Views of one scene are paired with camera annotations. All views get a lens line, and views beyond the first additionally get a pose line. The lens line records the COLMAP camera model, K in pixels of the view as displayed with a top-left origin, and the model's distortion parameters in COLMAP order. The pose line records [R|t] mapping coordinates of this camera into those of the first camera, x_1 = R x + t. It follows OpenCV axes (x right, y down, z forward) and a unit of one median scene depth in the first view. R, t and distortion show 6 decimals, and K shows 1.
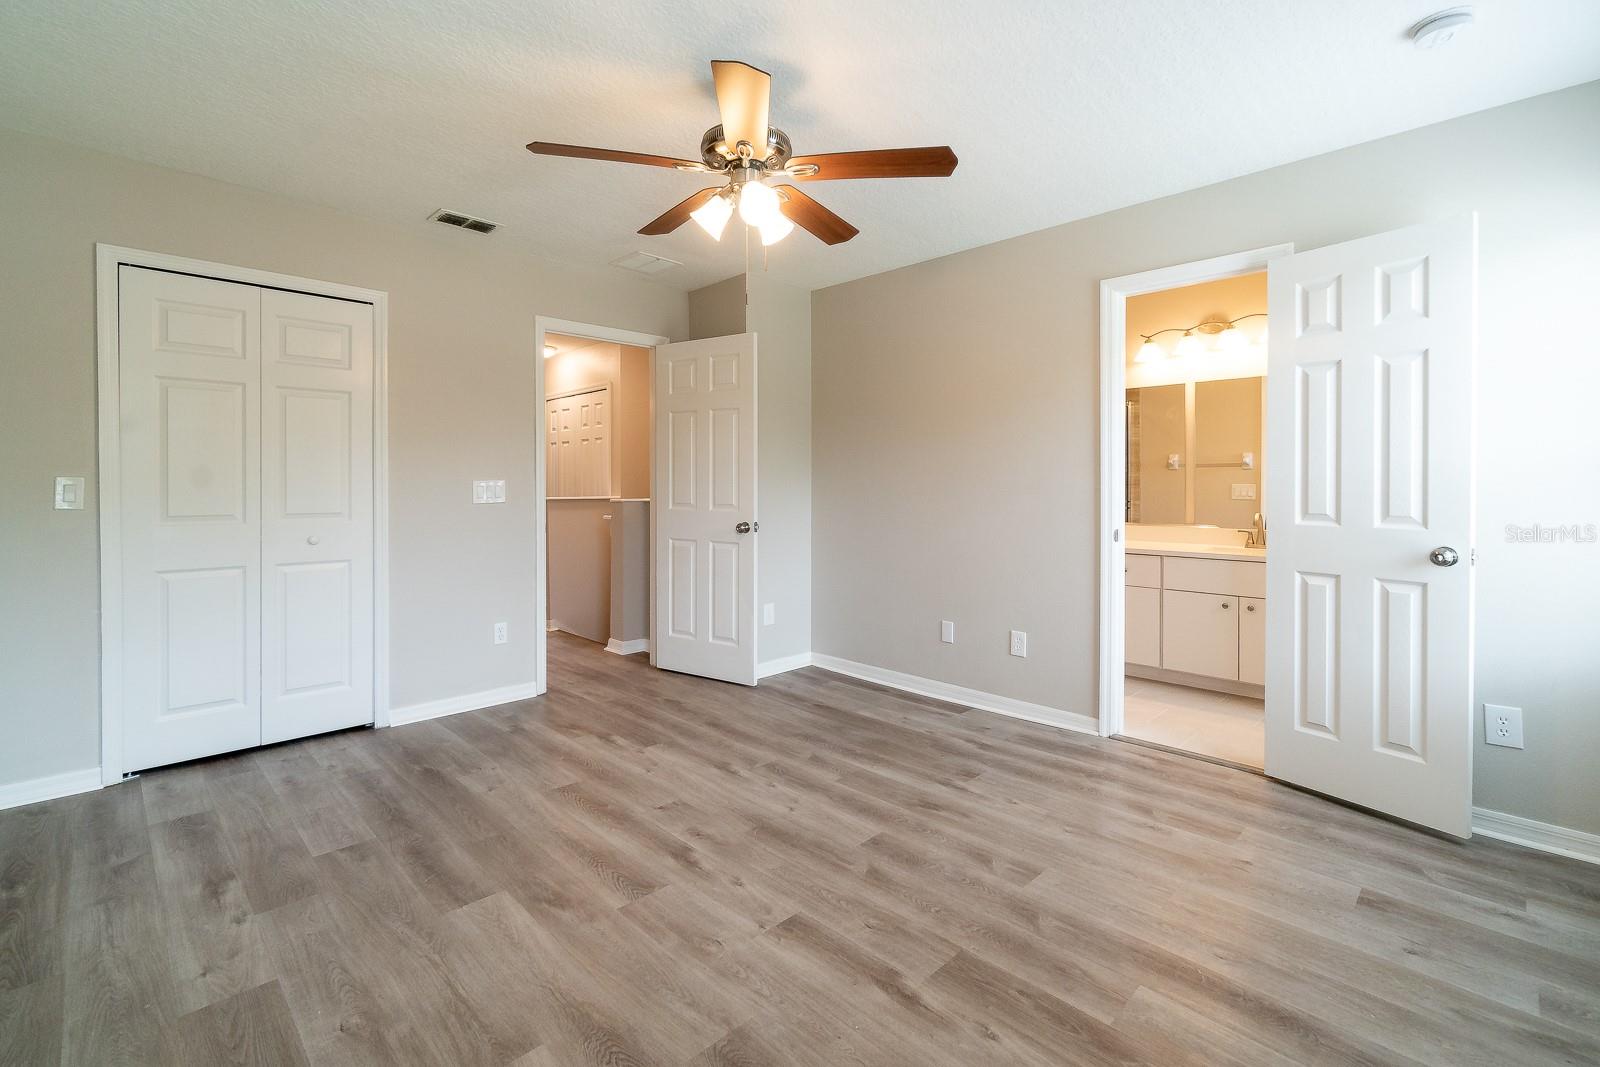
lens RADIAL K [[712.3, 0, 794.8], [0, 712.3, 487.8], [0, 0, 1]] dist [-0.002456, 0.001094]
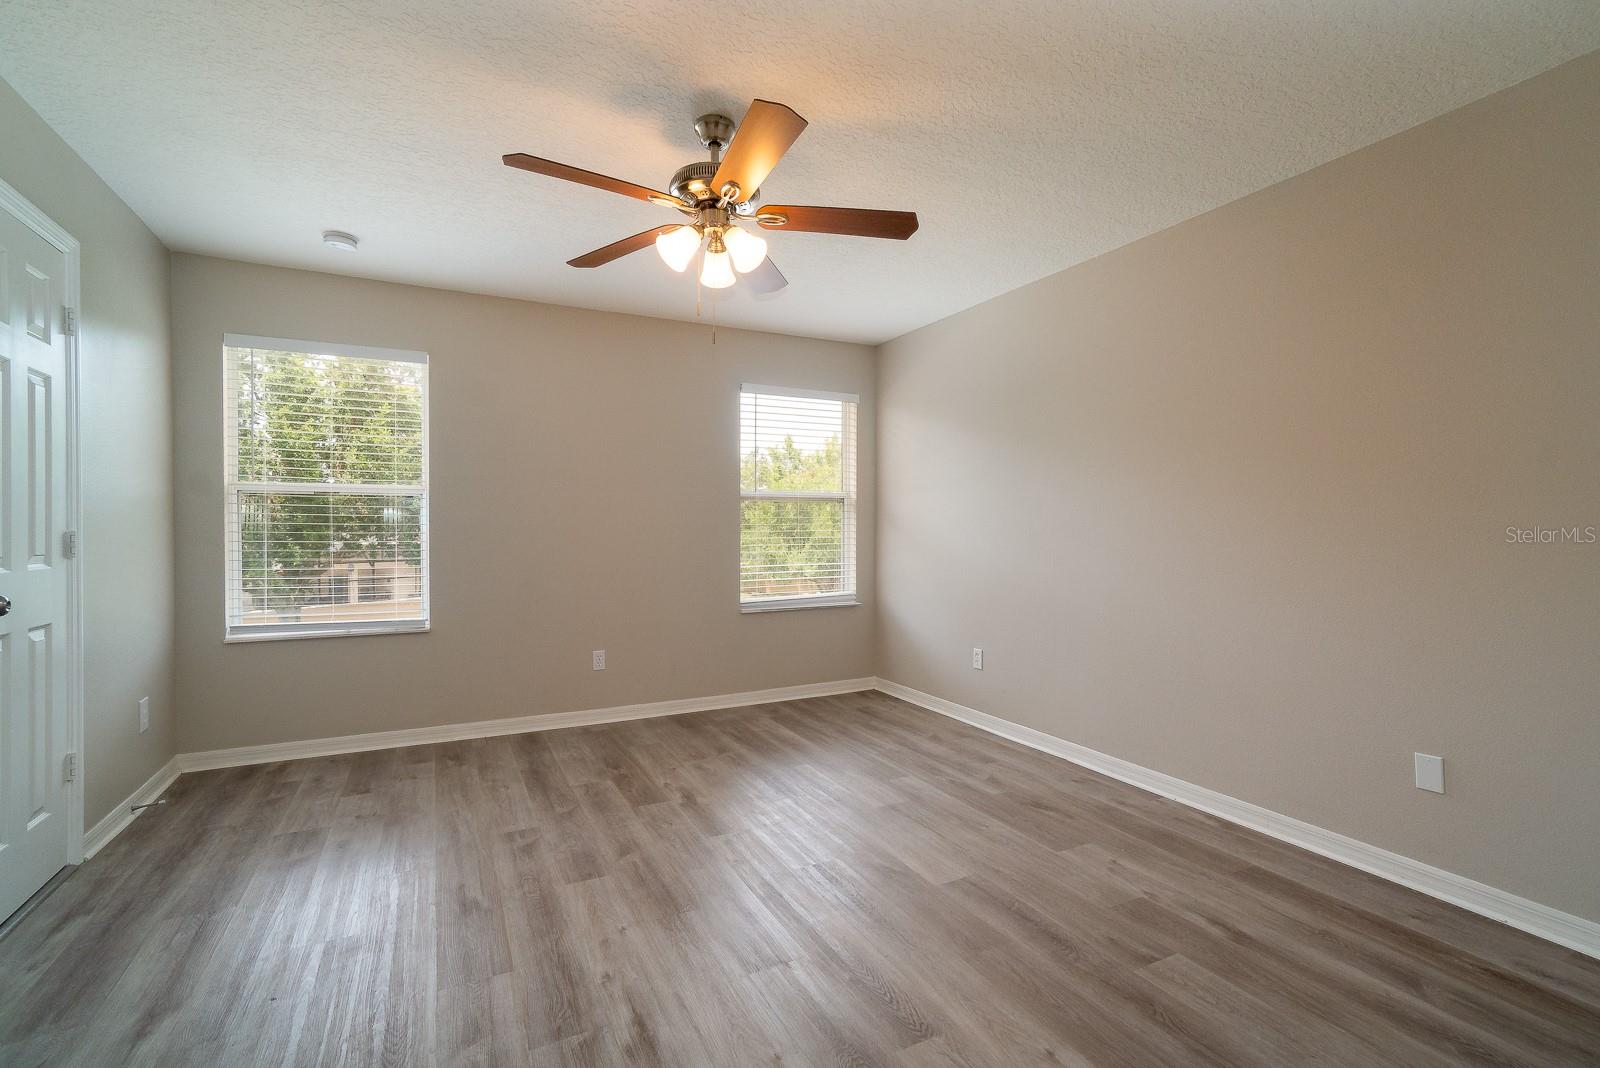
lens RADIAL K [[712.3, 0, 801.5], [0, 712.3, 532.8], [0, 0, 1]] dist [-0.002456, 0.001094]
pose [[-0.954459, -0.008252, 0.298229, -0.510836], [-0.004472, 0.999901, 0.013357, -0.002440], [-0.298310, 0.011415, -0.954401, 2.021250]]
